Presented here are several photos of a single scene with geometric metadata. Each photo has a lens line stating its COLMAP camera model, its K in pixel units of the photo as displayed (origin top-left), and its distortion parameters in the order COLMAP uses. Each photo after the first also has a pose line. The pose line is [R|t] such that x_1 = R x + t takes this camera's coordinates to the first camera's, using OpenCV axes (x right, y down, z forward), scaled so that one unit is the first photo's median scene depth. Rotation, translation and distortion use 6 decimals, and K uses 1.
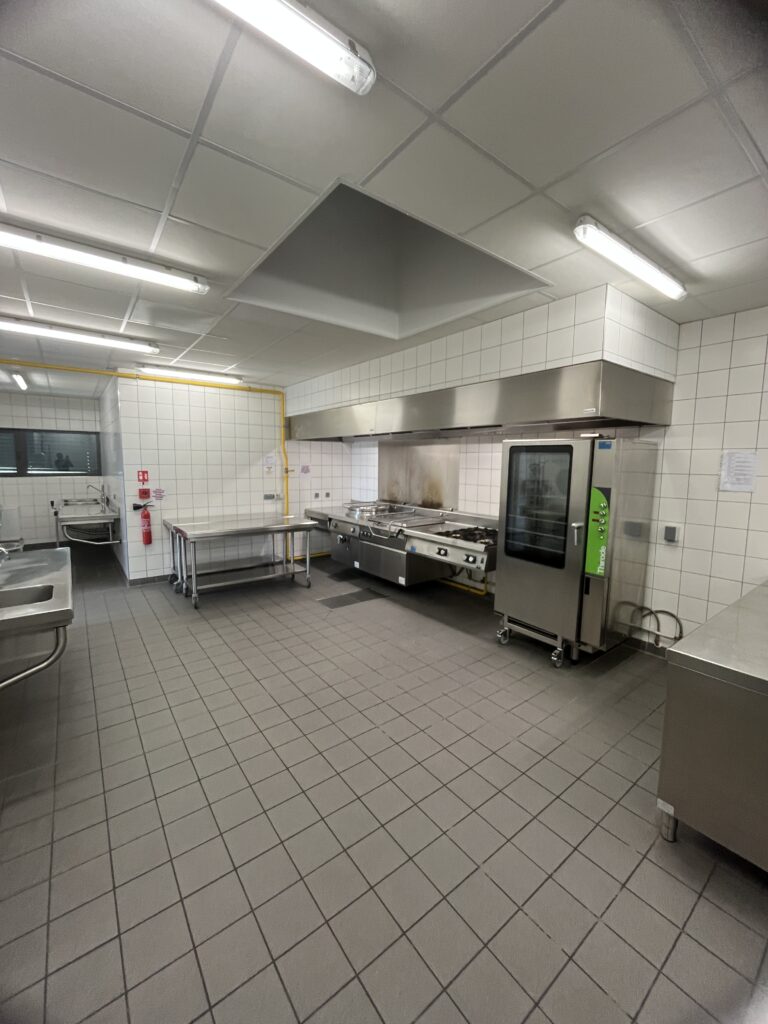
lens RADIAL K [[417.5, 0, 388.2], [0, 417.5, 508.9], [0, 0, 1]] dist [-0.014144, -0.001266]
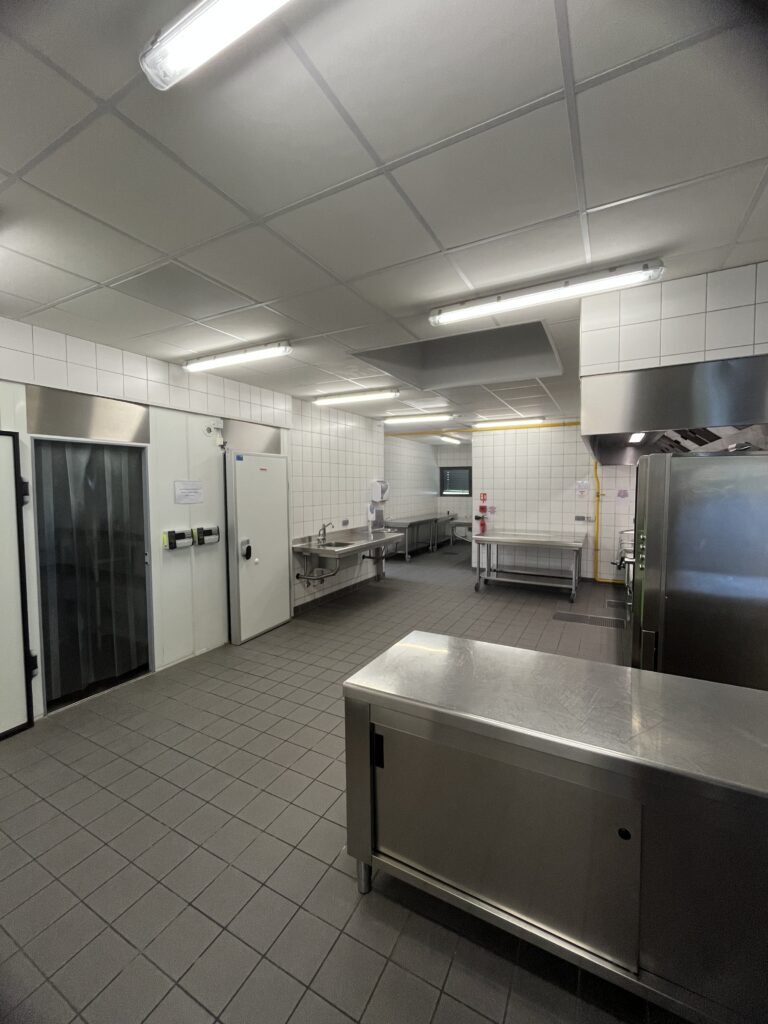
lens RADIAL K [[417.5, 0, 388.4], [0, 417.5, 509.8], [0, 0, 1]] dist [-0.014144, -0.001266]
pose [[0.401656, 0.042855, -0.914787, 0.591185], [-0.095820, 0.995388, 0.004560, -0.009069], [0.910764, 0.085823, 0.403910, 0.119323]]
